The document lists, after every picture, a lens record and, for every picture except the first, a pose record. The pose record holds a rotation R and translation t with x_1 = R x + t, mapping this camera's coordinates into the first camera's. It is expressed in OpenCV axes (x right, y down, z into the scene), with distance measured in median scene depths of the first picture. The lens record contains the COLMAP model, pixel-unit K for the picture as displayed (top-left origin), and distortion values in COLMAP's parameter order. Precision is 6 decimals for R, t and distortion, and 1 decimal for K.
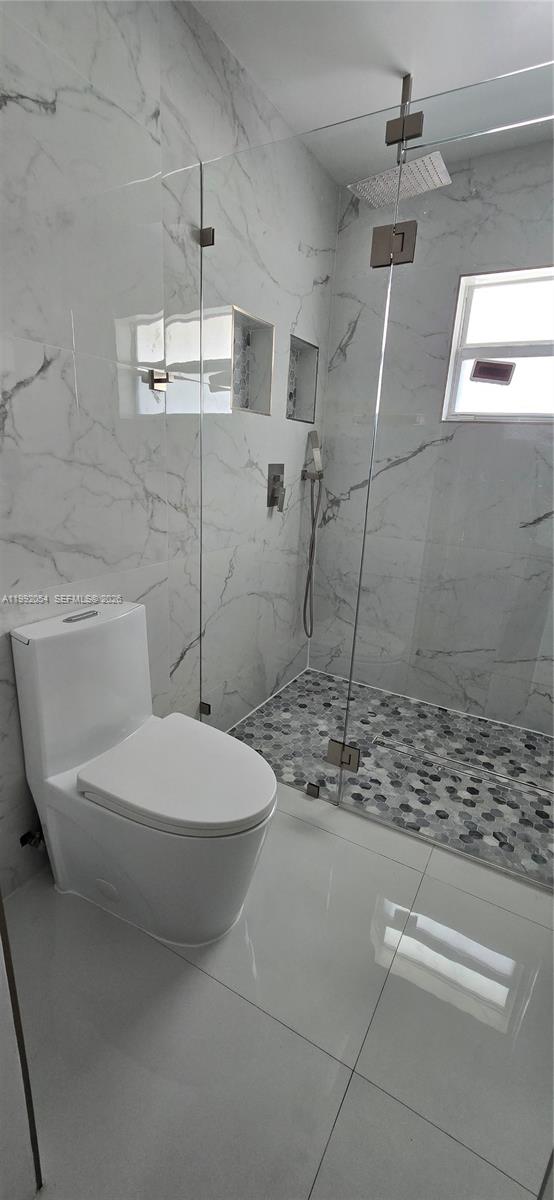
lens RADIAL K [[489.5, 0, 282.1], [0, 489.5, 599.5], [0, 0, 1]] dist [-0.003003, -0.000567]
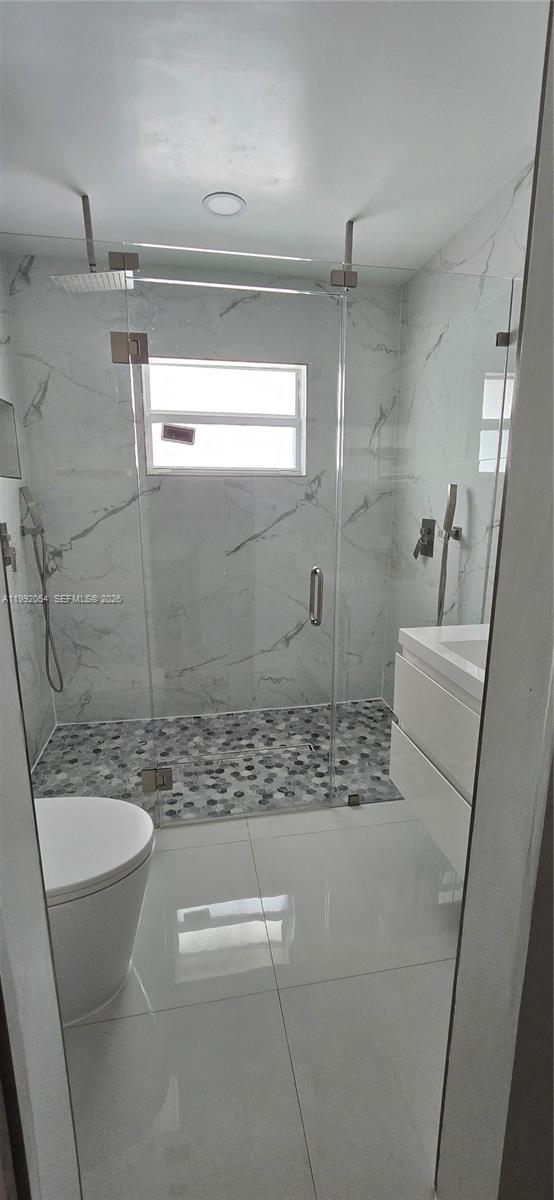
lens RADIAL K [[489.5, 0, 278.7], [0, 489.5, 597.9], [0, 0, 1]] dist [-0.003003, -0.000567]
pose [[0.765590, -0.182681, 0.616846, -0.202437], [0.218558, 0.975664, 0.017685, -0.031233], [-0.605065, 0.121277, 0.786885, -0.065375]]
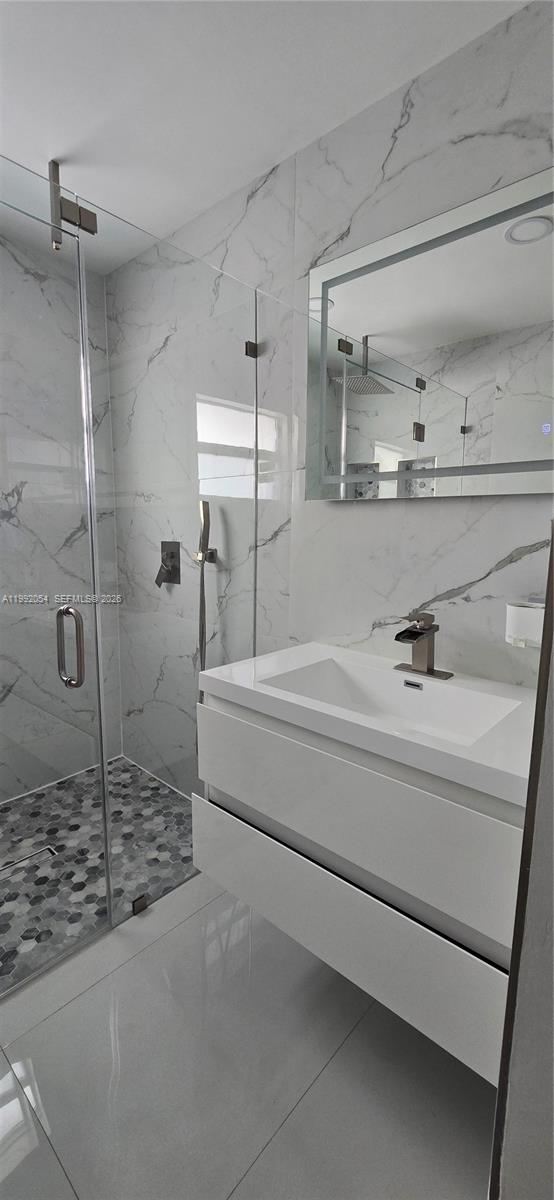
lens RADIAL K [[489.5, 0, 278.9], [0, 489.5, 601.4], [0, 0, 1]] dist [-0.003003, -0.000567]
pose [[0.211365, -0.191358, 0.958492, -0.144708], [0.273946, 0.952940, 0.129839, -0.063613], [-0.938231, 0.235132, 0.253840, 0.146510]]
